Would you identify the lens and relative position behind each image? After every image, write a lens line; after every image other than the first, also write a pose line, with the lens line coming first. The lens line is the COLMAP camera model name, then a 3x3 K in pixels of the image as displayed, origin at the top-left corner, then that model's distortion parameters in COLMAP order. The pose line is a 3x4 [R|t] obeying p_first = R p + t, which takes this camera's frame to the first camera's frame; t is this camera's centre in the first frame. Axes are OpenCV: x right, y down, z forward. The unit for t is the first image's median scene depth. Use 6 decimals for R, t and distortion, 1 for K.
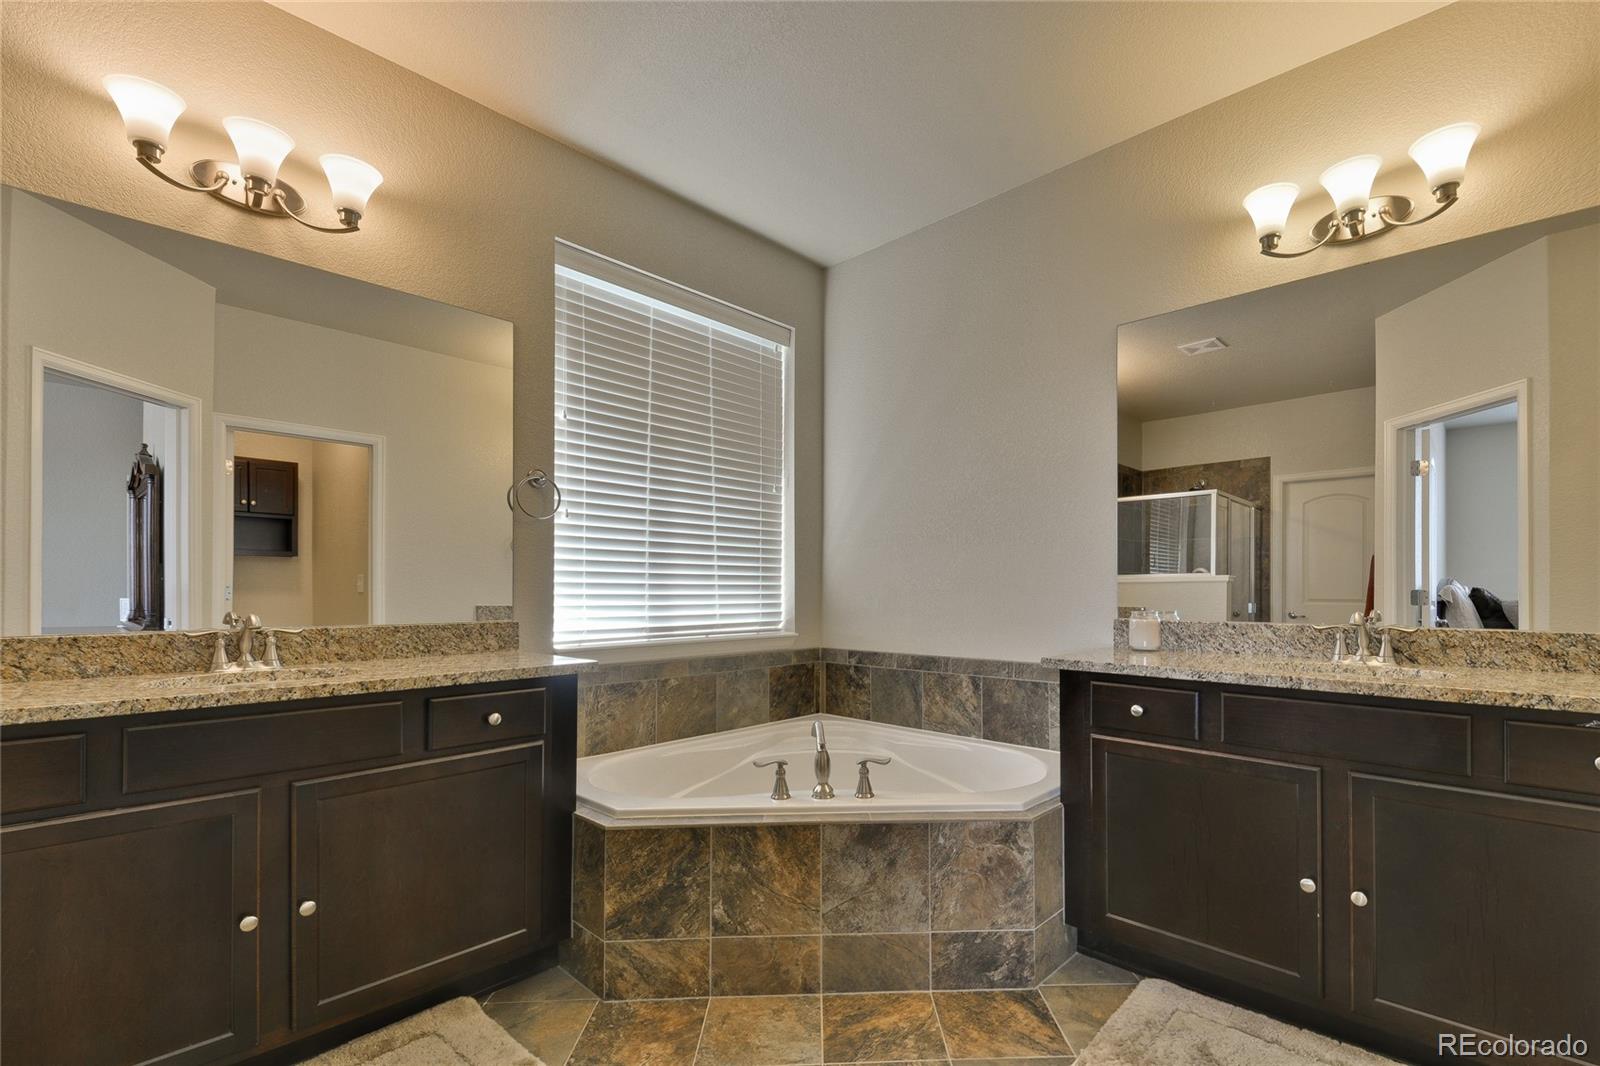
lens RADIAL K [[740.3, 0, 876.7], [0, 740.3, 594.0], [0, 0, 1]] dist [0.034853, -0.017273]
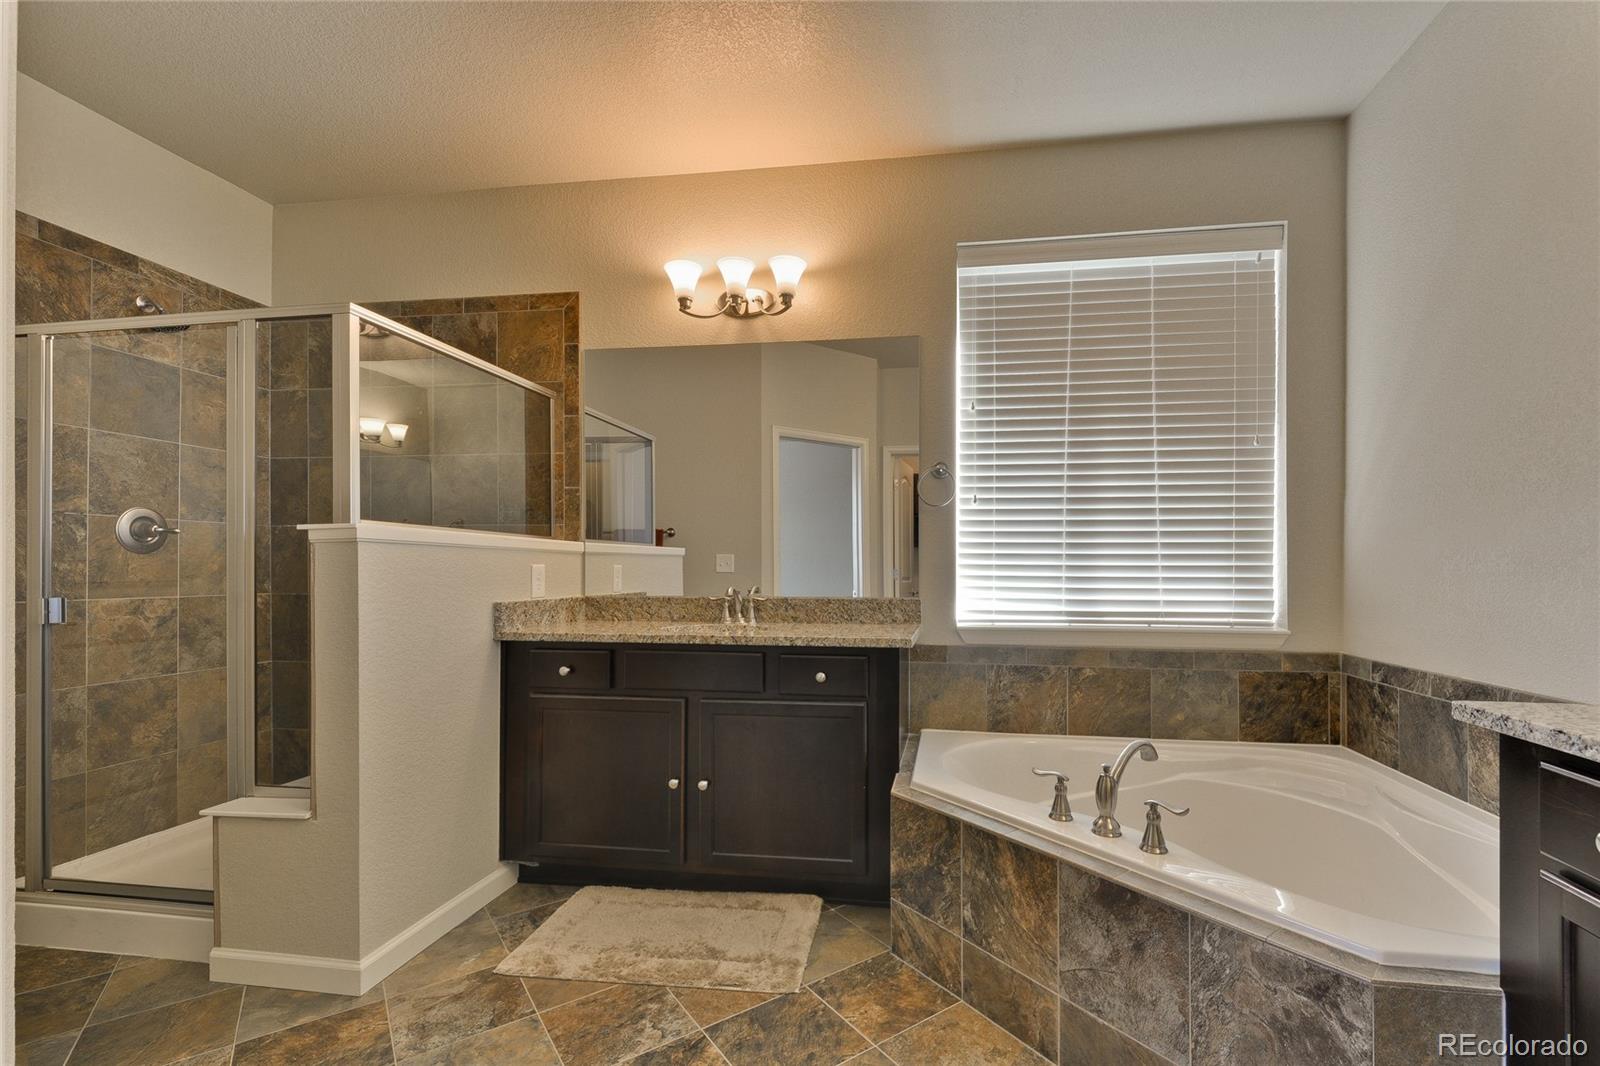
lens RADIAL K [[721.6, 0, 804.1], [0, 721.6, 581.1], [0, 0, 1]] dist [0.032674, -0.019608]
pose [[0.519335, 0.015325, -0.854433, 0.421390], [-0.007470, 0.999882, 0.013394, -0.004423], [0.854538, -0.000574, 0.519389, 0.320434]]
